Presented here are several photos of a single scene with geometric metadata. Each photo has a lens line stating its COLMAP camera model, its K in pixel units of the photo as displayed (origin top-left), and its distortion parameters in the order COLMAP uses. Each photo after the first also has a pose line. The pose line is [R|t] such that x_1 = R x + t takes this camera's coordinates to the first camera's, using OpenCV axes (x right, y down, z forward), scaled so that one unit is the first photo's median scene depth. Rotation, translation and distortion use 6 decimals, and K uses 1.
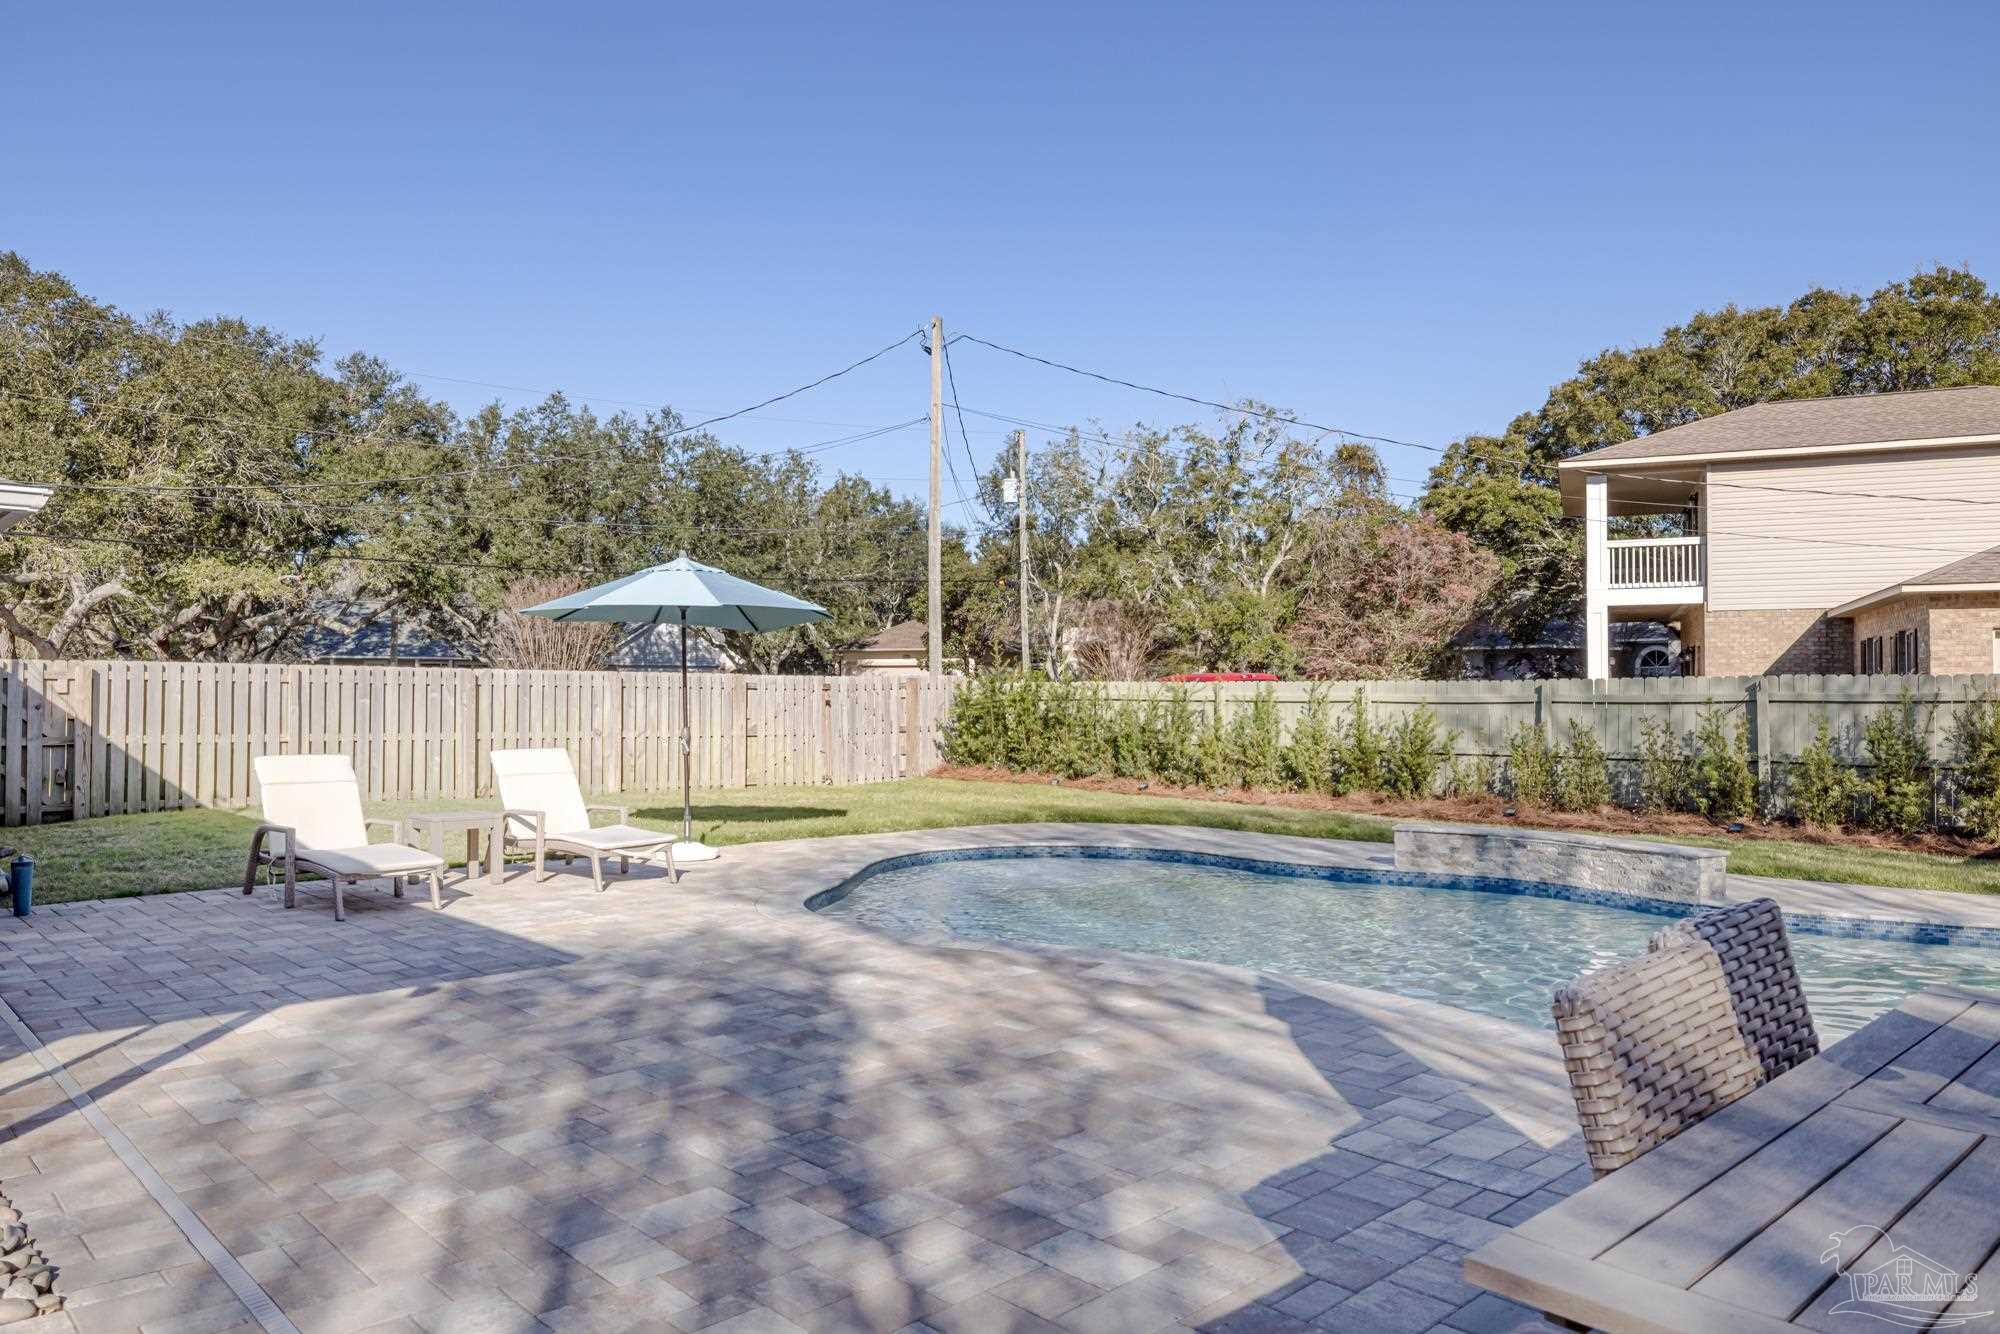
lens RADIAL K [[1357.3, 0, 1002.3], [0, 1357.3, 671.9], [0, 0, 1]] dist [0.002536, 0.000194]
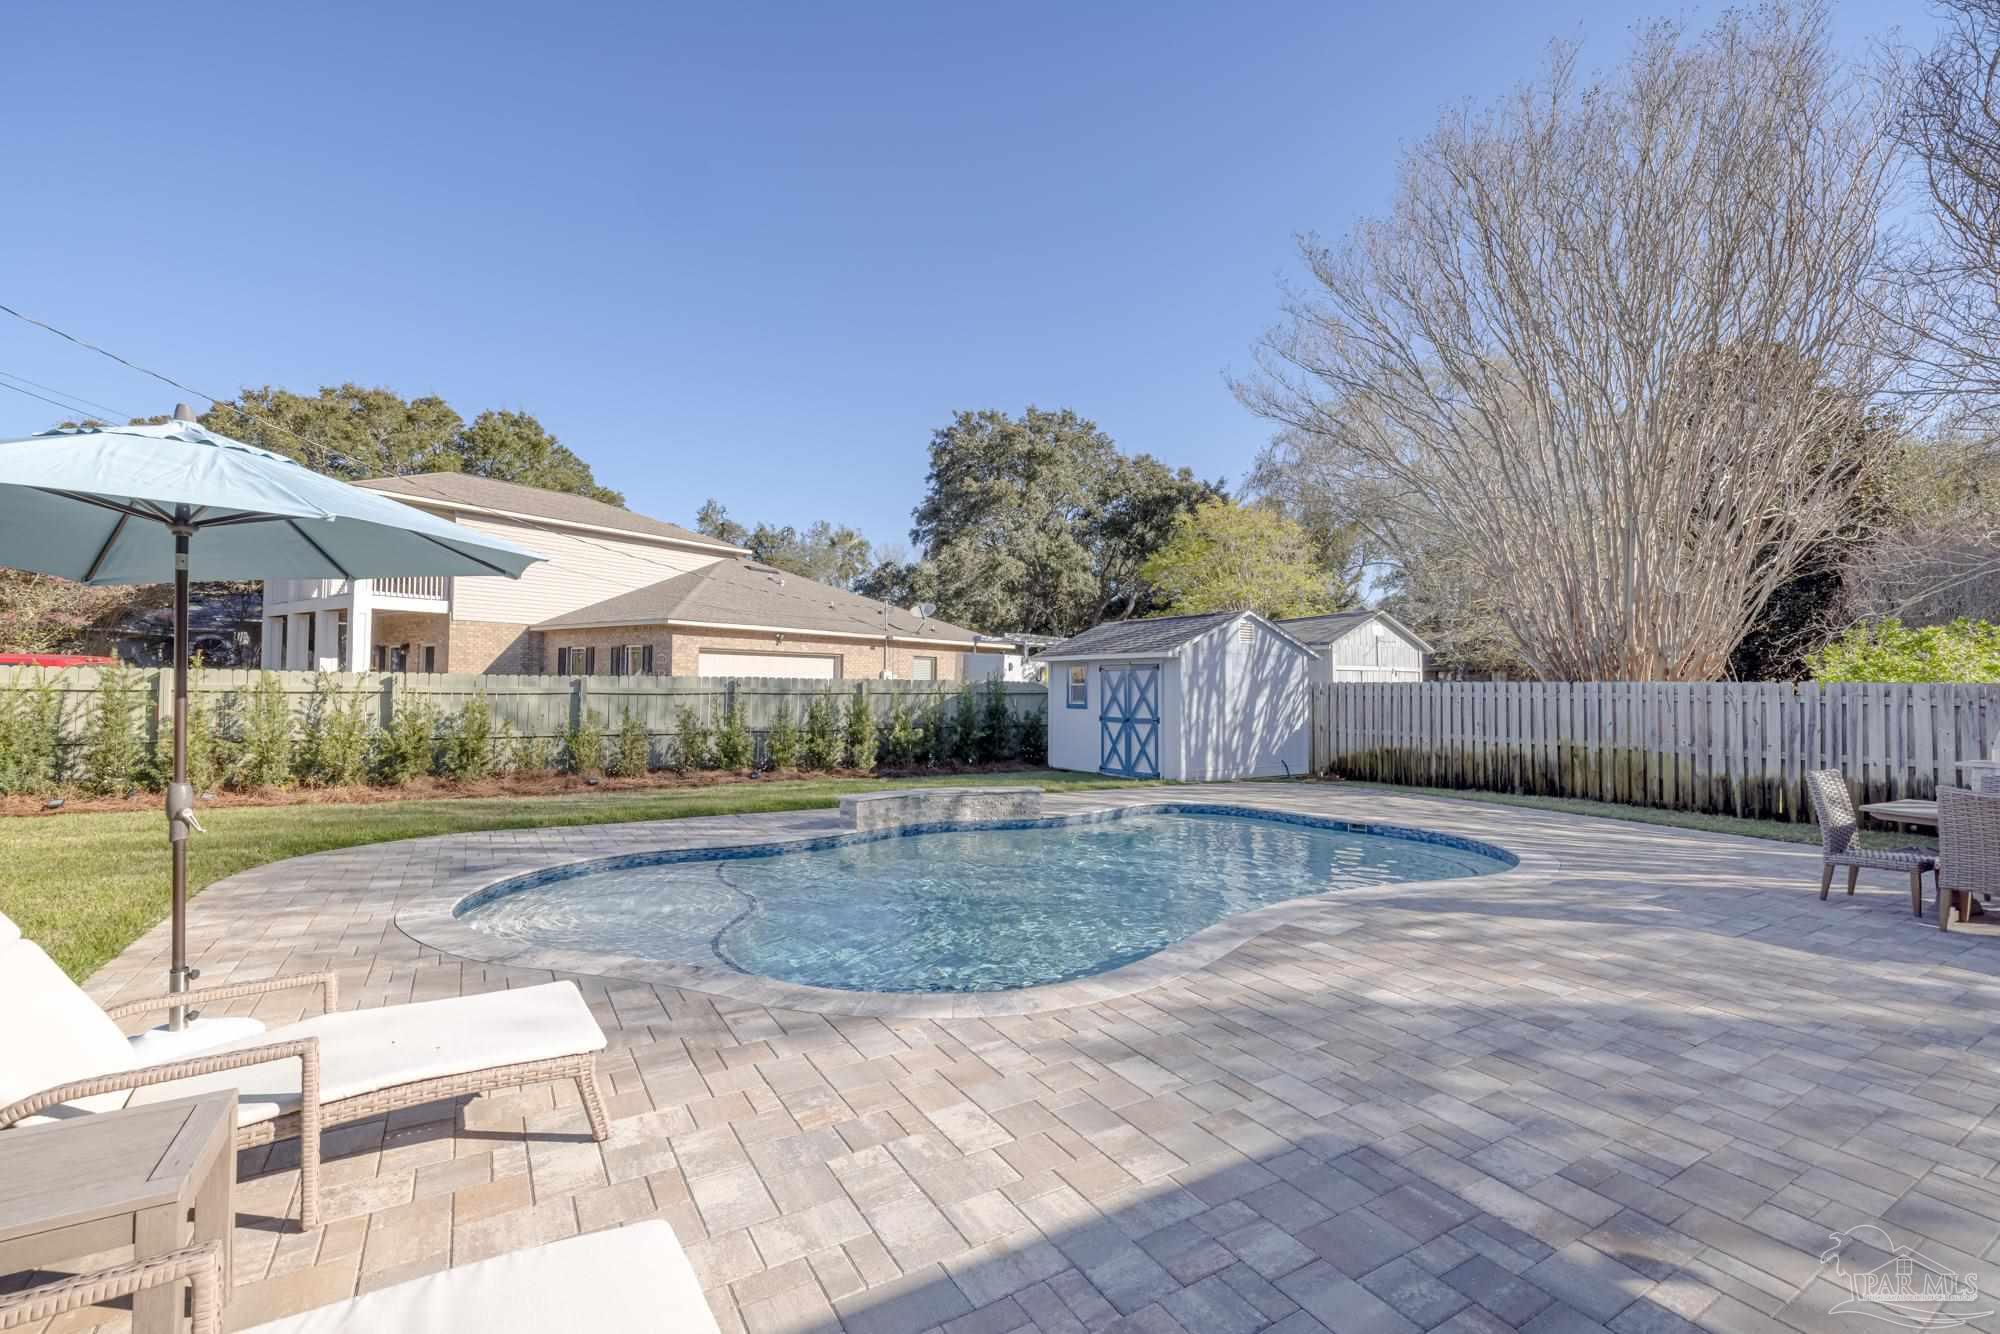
lens RADIAL K [[867.0, 0, 999.5], [0, 867.0, 665.2], [0, 0, 1]] dist [0.001007, 0.000028]
pose [[0.210541, 0.022759, 0.977320, -0.284148], [-0.029301, 0.999427, -0.016962, -0.001943], [-0.977146, -0.025065, 0.211087, 0.400937]]
